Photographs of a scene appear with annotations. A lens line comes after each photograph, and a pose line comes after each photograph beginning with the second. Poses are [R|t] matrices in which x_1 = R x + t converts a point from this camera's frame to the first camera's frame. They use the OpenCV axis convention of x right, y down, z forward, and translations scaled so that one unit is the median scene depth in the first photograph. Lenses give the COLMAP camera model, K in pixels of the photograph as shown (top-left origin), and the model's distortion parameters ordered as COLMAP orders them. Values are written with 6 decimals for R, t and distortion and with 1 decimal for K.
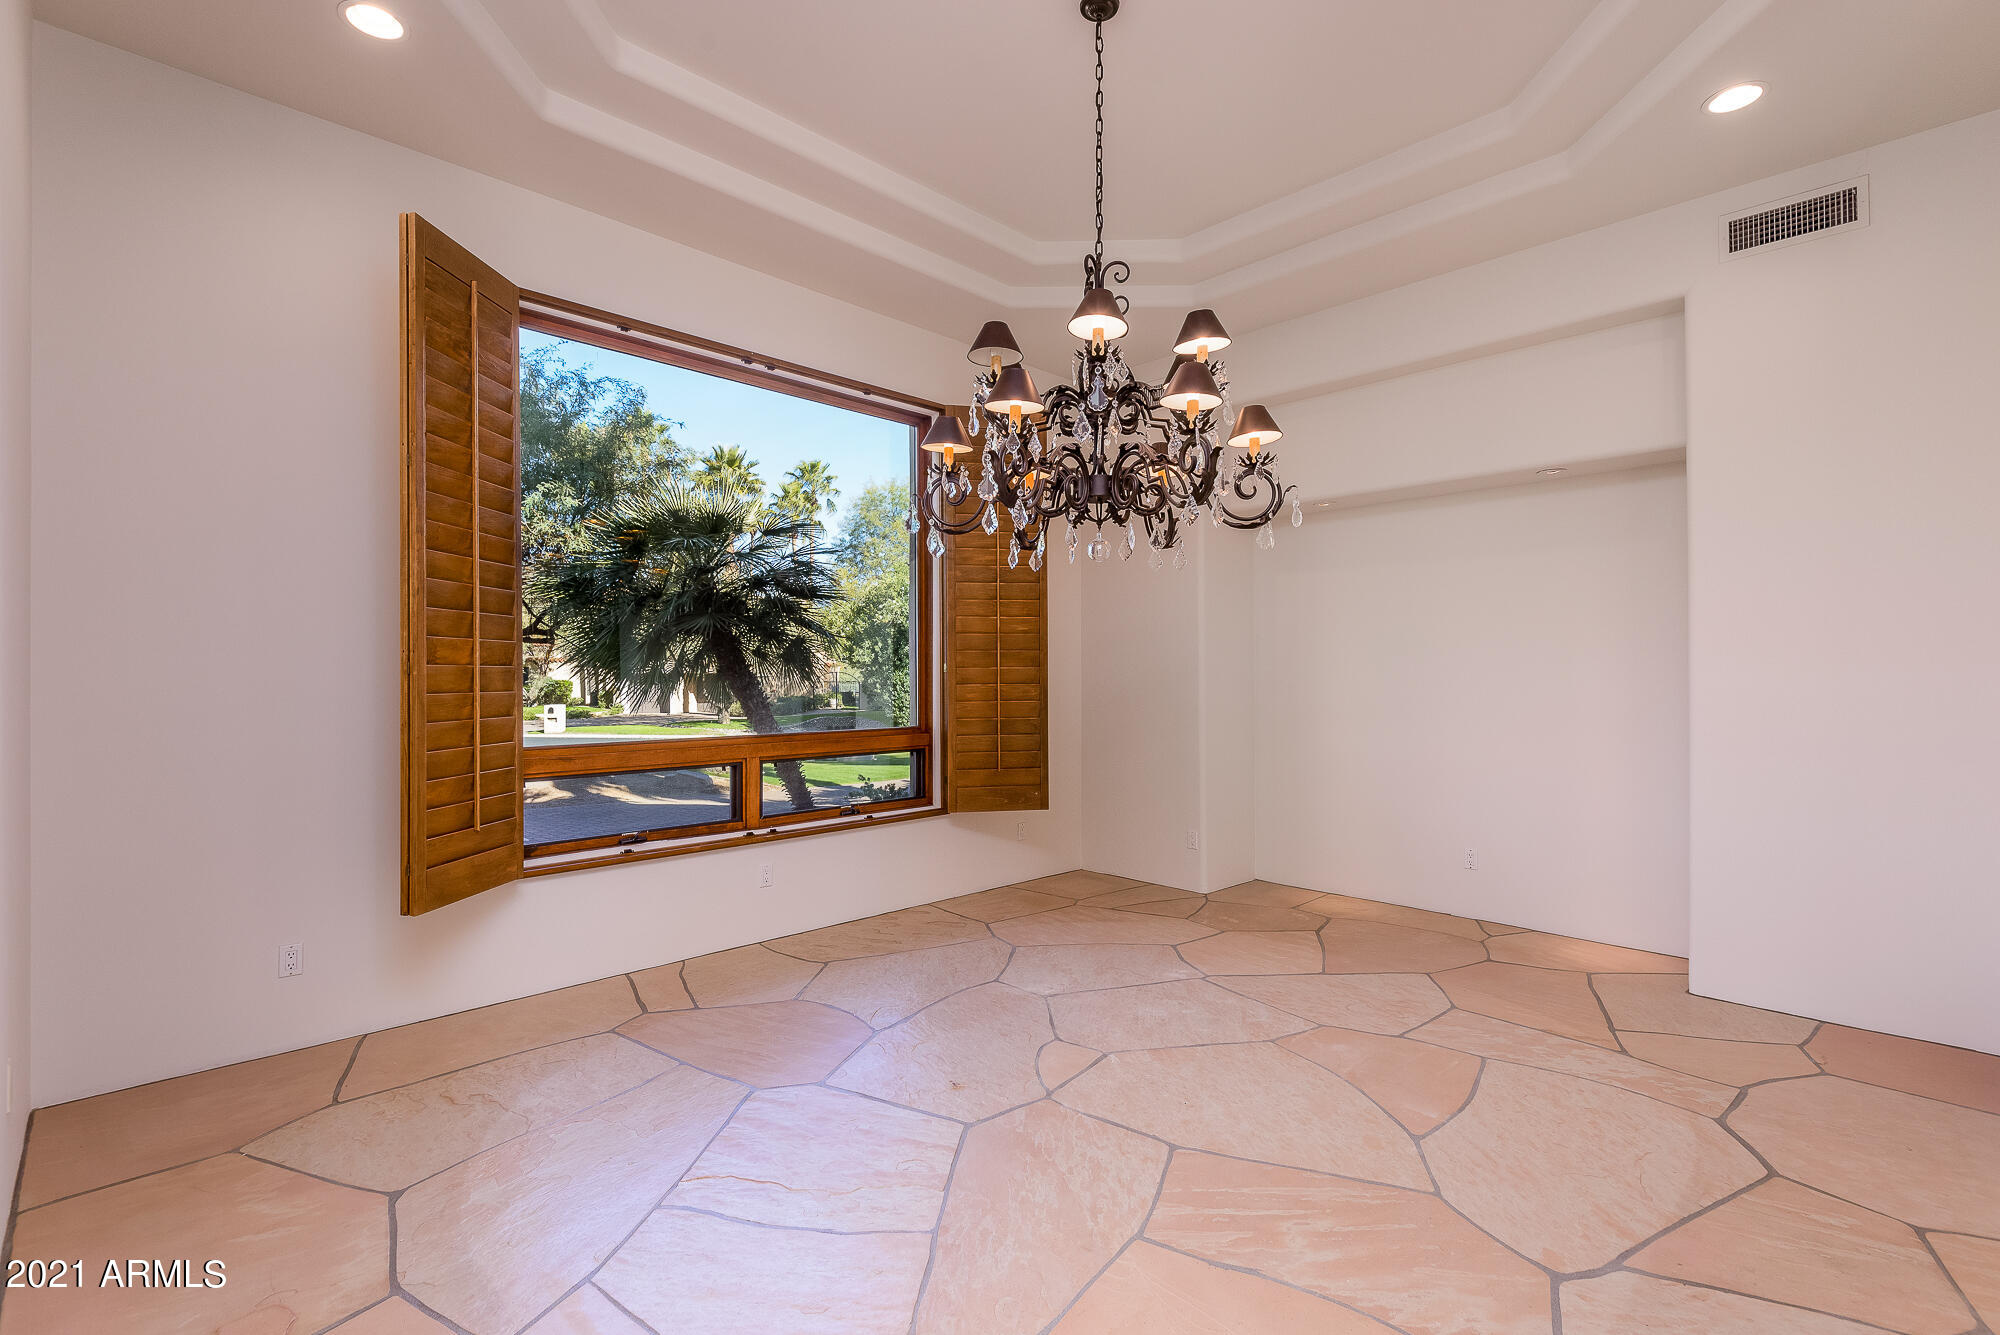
lens RADIAL K [[896.4, 0, 995.3], [0, 896.4, 676.1], [0, 0, 1]] dist [0.019718, -0.013070]
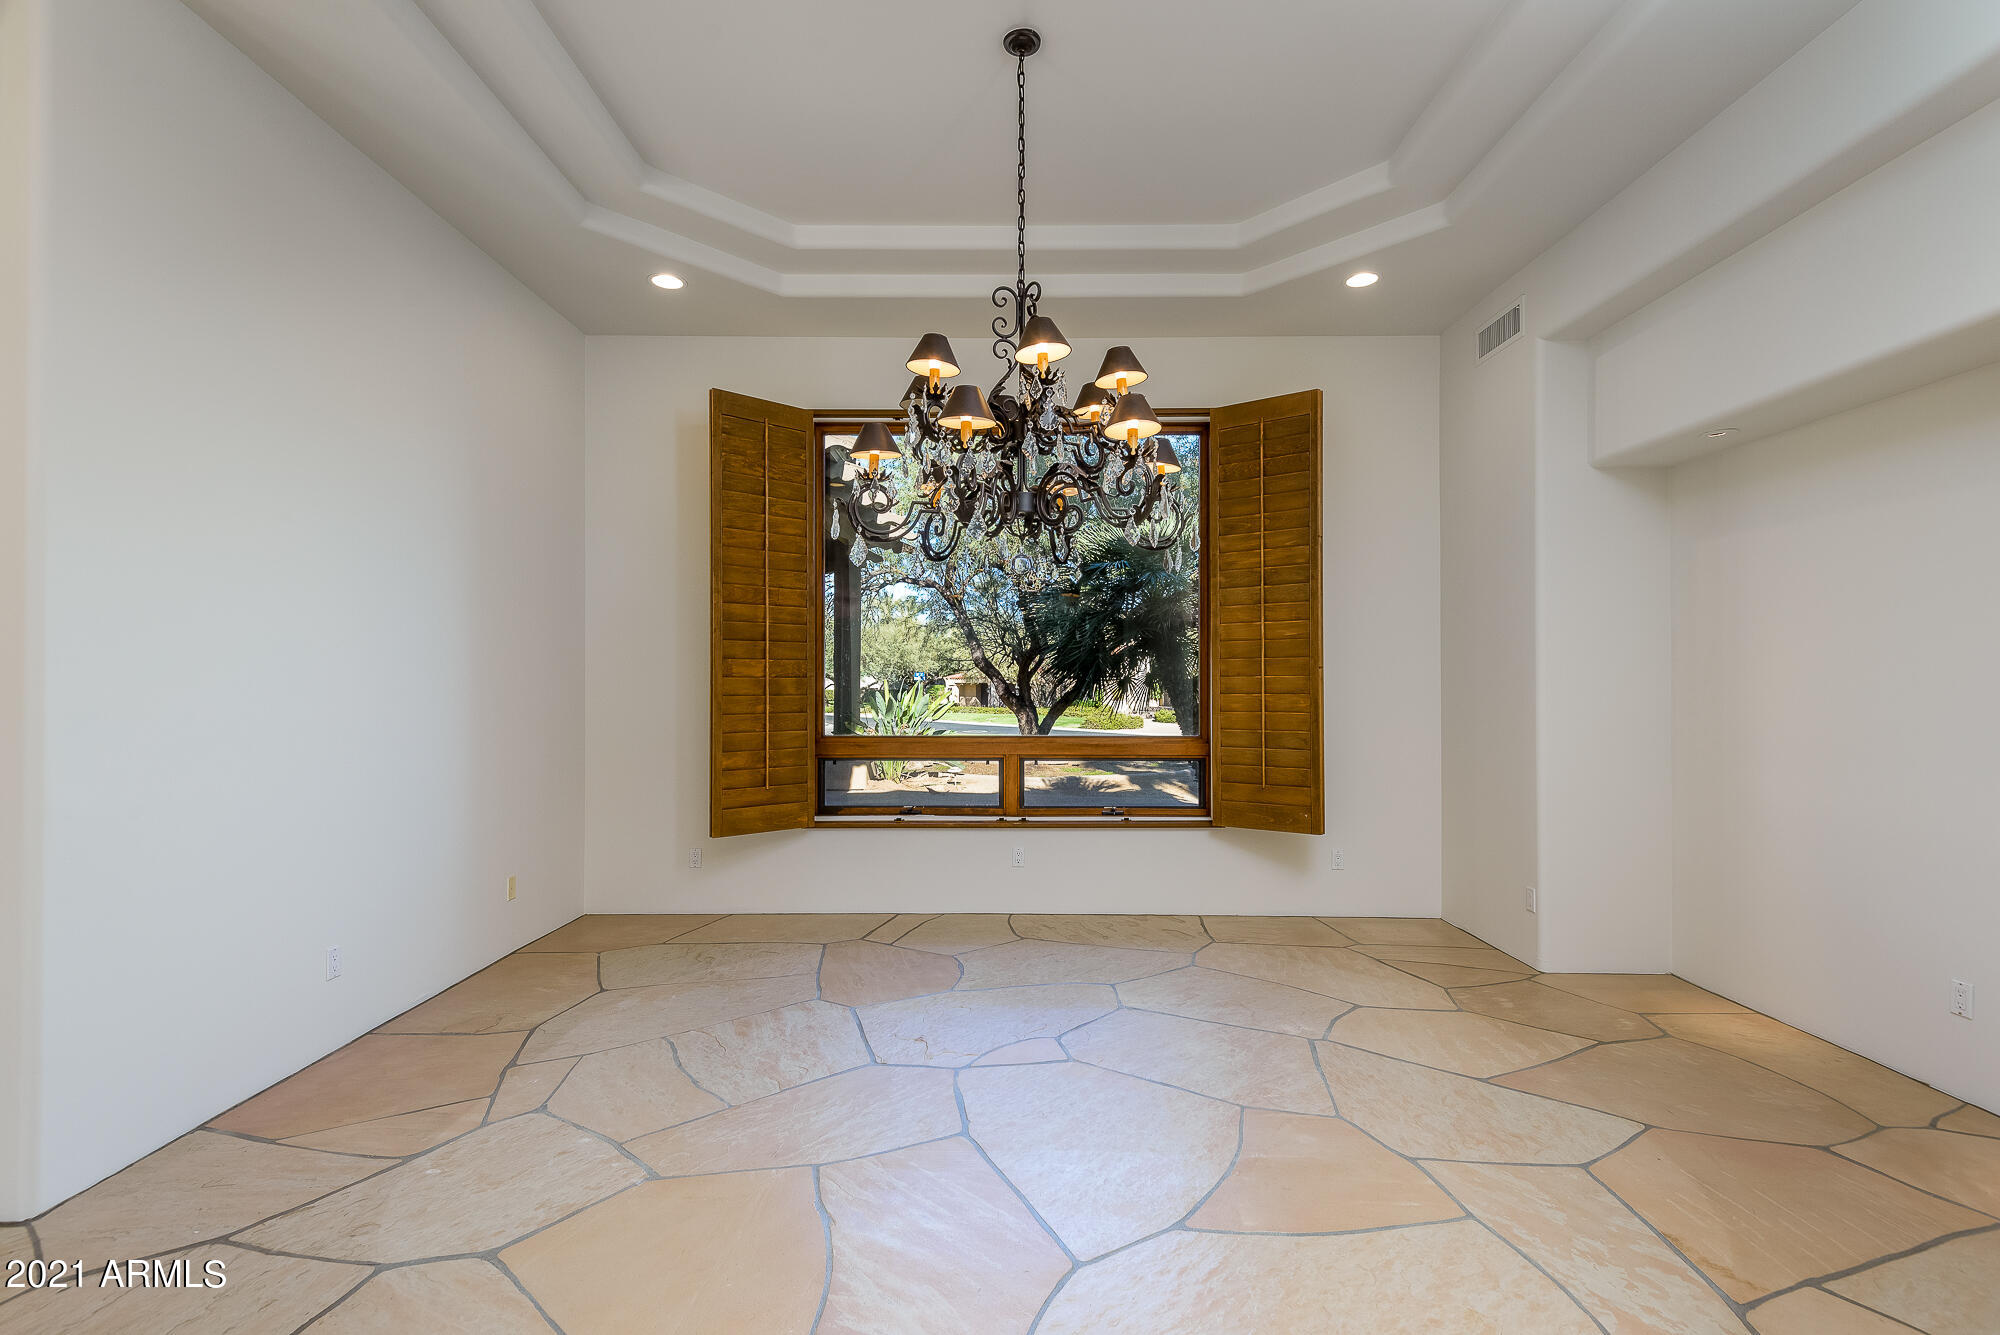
lens RADIAL K [[896.4, 0, 986.8], [0, 896.4, 675.0], [0, 0, 1]] dist [0.019718, -0.013070]
pose [[0.721748, -0.002906, -0.692150, 0.475390], [-0.003839, 0.999959, -0.008202, -0.002892], [0.692145, 0.008578, 0.721708, 0.127183]]
